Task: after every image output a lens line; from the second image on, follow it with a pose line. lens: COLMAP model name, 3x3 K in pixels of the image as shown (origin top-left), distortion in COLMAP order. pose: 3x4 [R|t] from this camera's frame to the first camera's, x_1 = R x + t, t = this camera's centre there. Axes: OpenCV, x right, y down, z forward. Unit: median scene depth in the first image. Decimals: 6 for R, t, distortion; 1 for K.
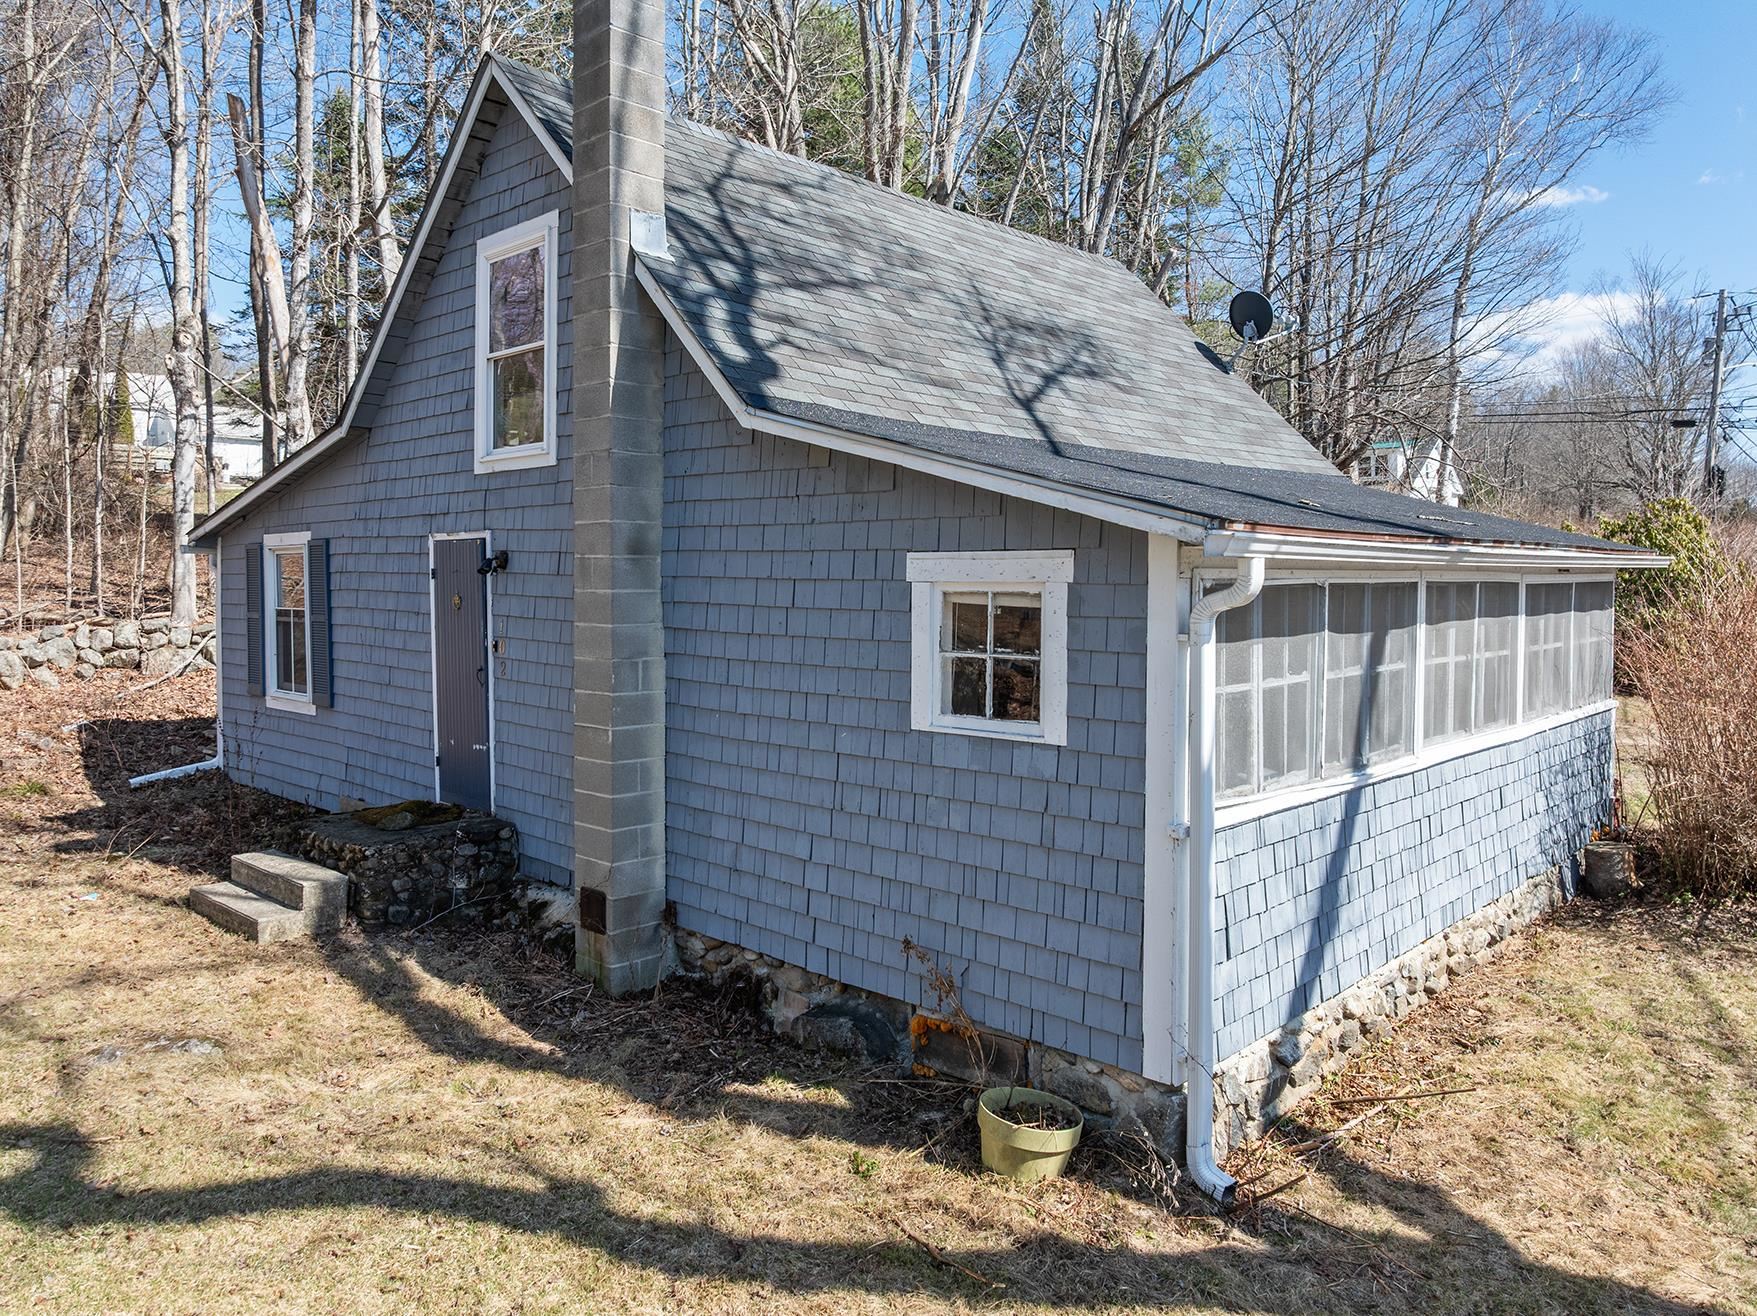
lens RADIAL K [[1240.1, 0, 877.0], [0, 1240.1, 616.2], [0, 0, 1]] dist [-0.037302, -0.000105]
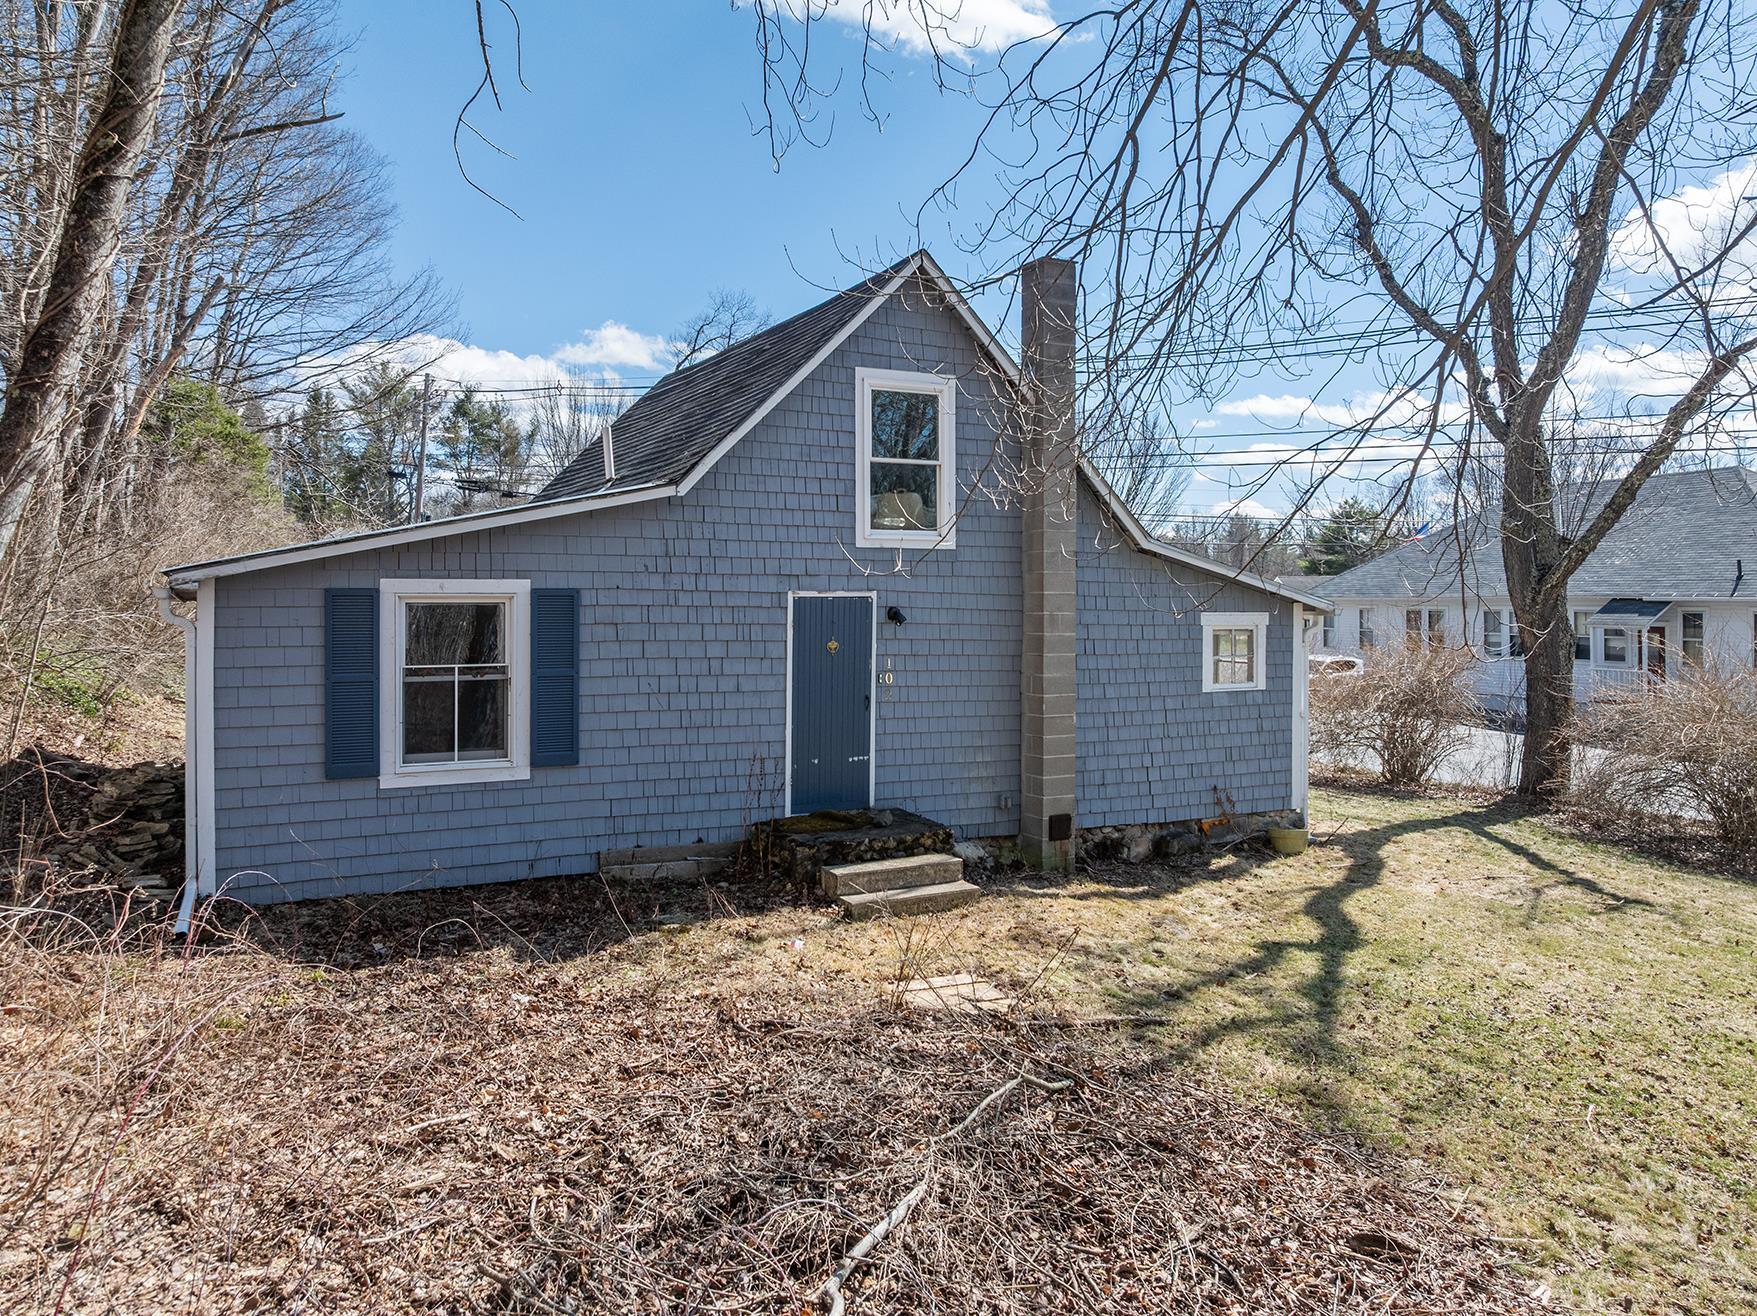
lens RADIAL K [[1247.7, 0, 876.0], [0, 1247.7, 585.0], [0, 0, 1]] dist [-0.032103, -0.004729]
pose [[0.343449, 0.008463, 0.939133, -1.649470], [0.025914, 0.999493, -0.018484, -0.053899], [-0.938814, 0.030685, 0.343056, 0.567916]]
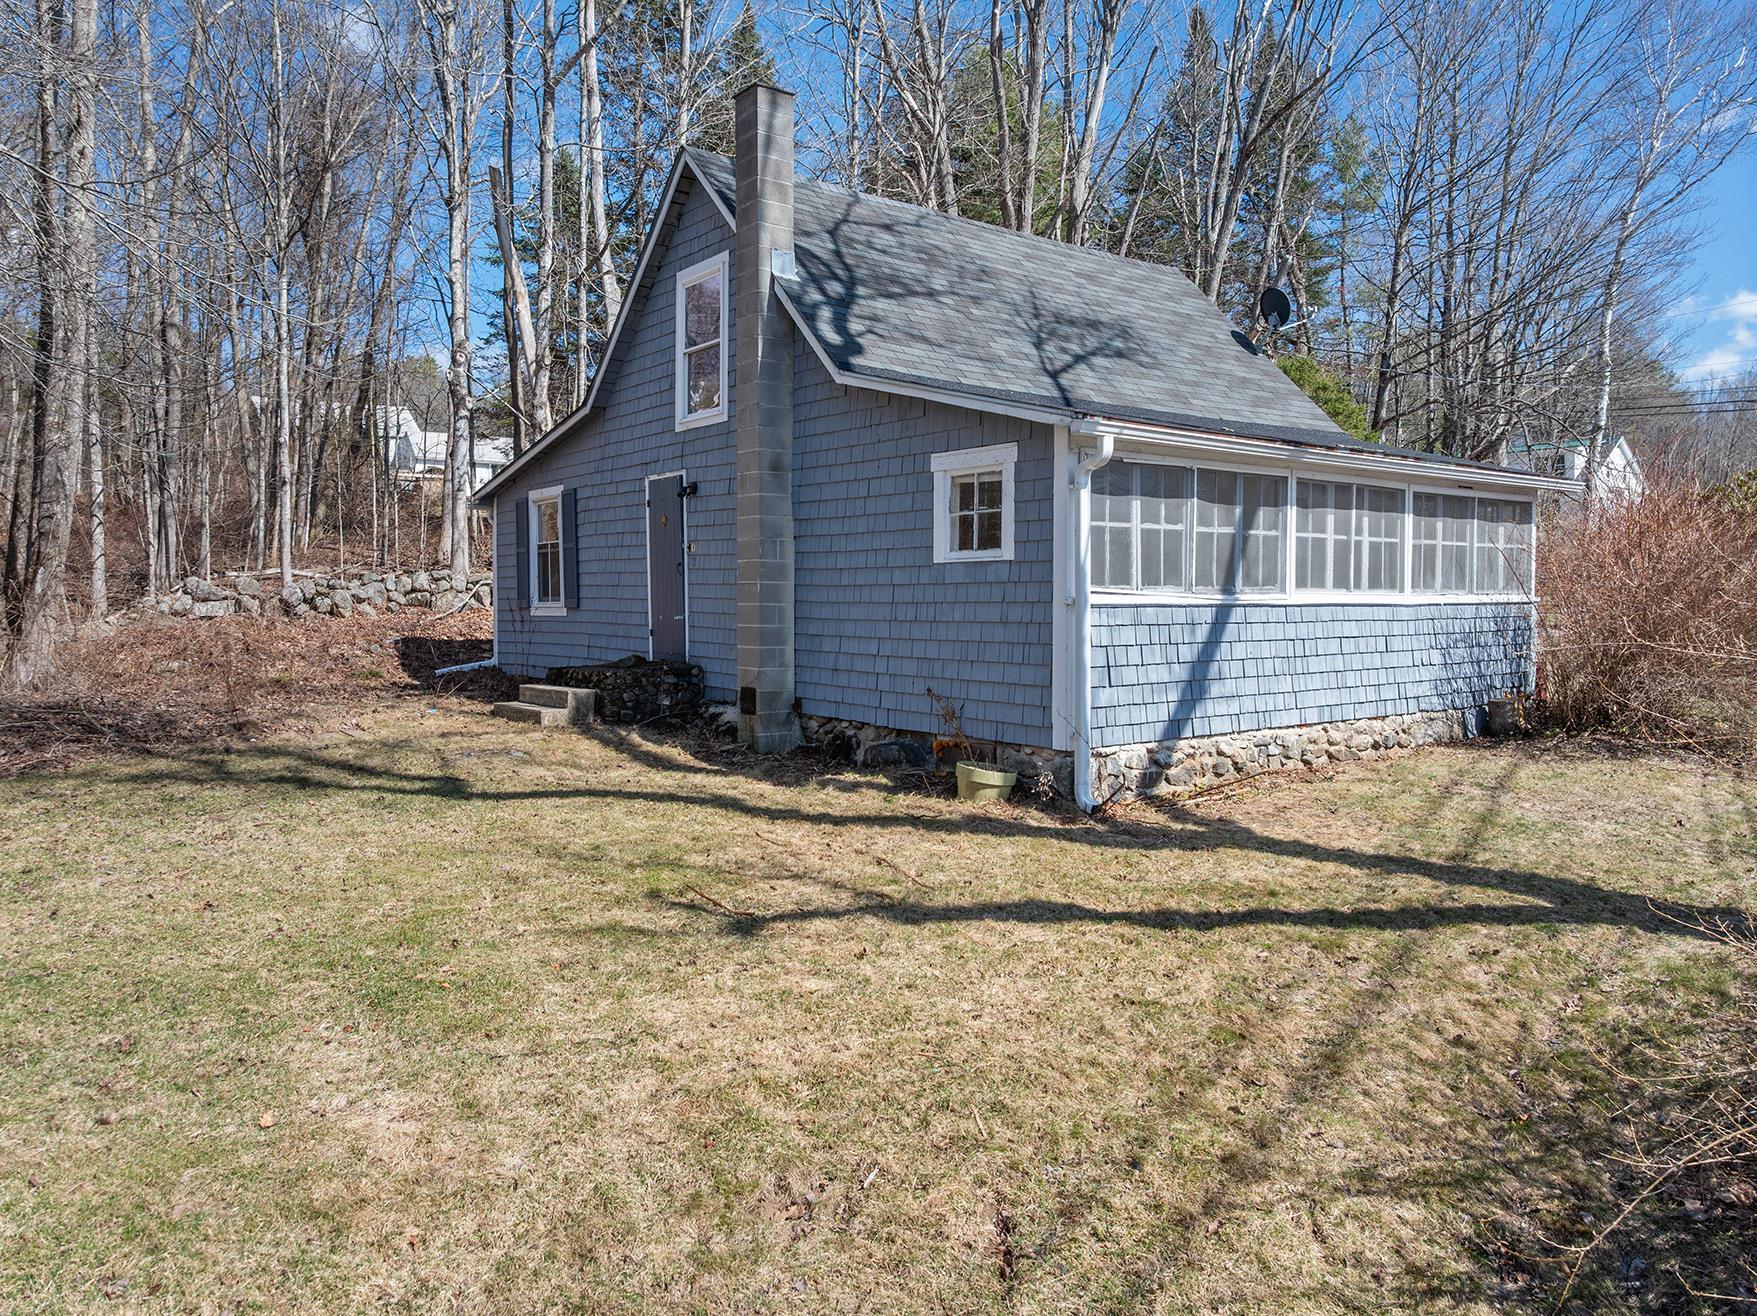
lens RADIAL K [[1225.9, 0, 870.0], [0, 1225.9, 655.6], [0, 0, 1]] dist [-0.000922, -0.071241]
pose [[0.987403, 0.005247, -0.158139, 0.146405], [-0.002806, 0.999874, 0.015653, 0.137057], [0.158201, -0.015012, 0.987293, -0.442827]]
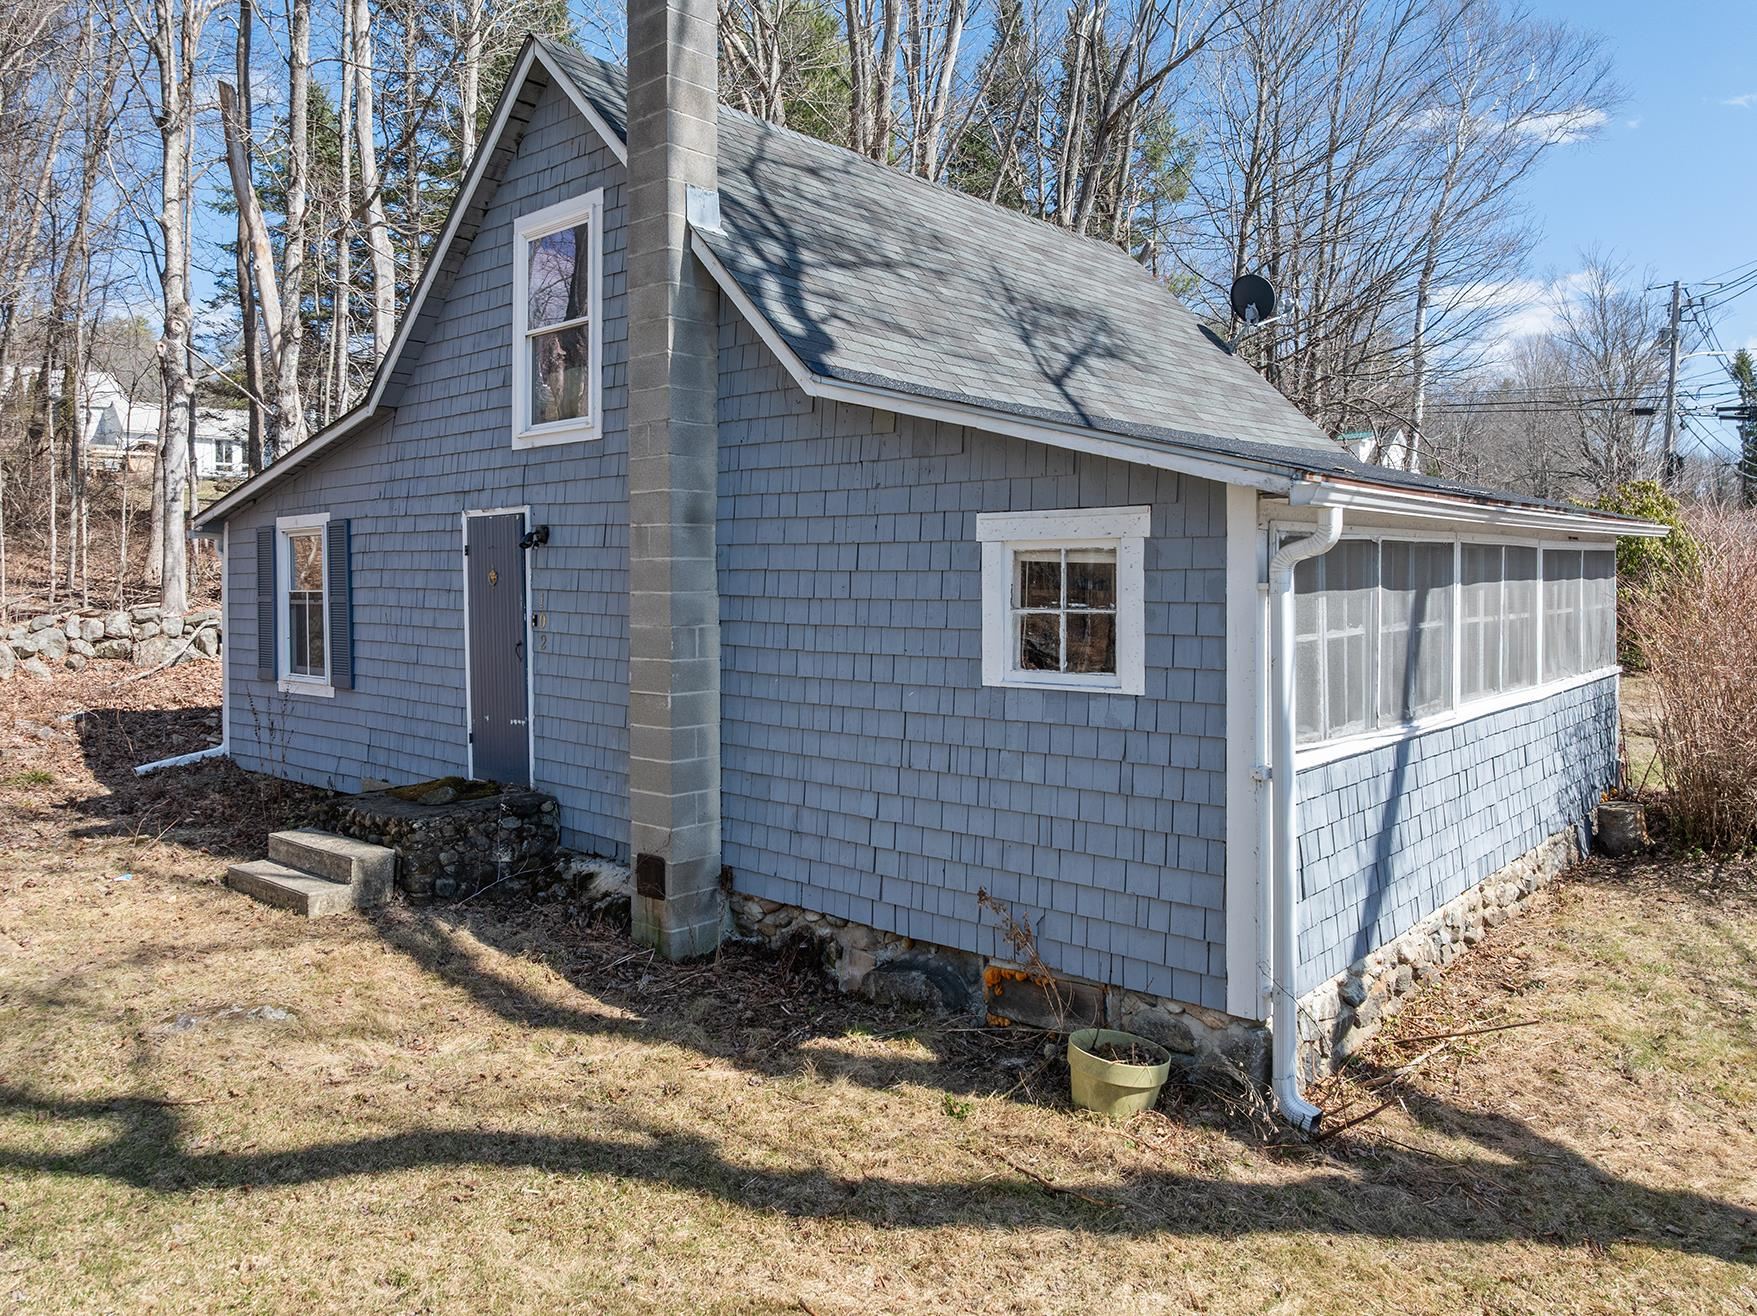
lens RADIAL K [[1247.7, 0, 876.0], [0, 1247.7, 585.0], [0, 0, 1]] dist [-0.032103, -0.004729]
pose [[0.999393, -0.008756, 0.033732, -0.068868], [0.009548, 0.999681, -0.023394, 0.022813], [-0.033516, 0.023702, 0.999157, -0.022827]]
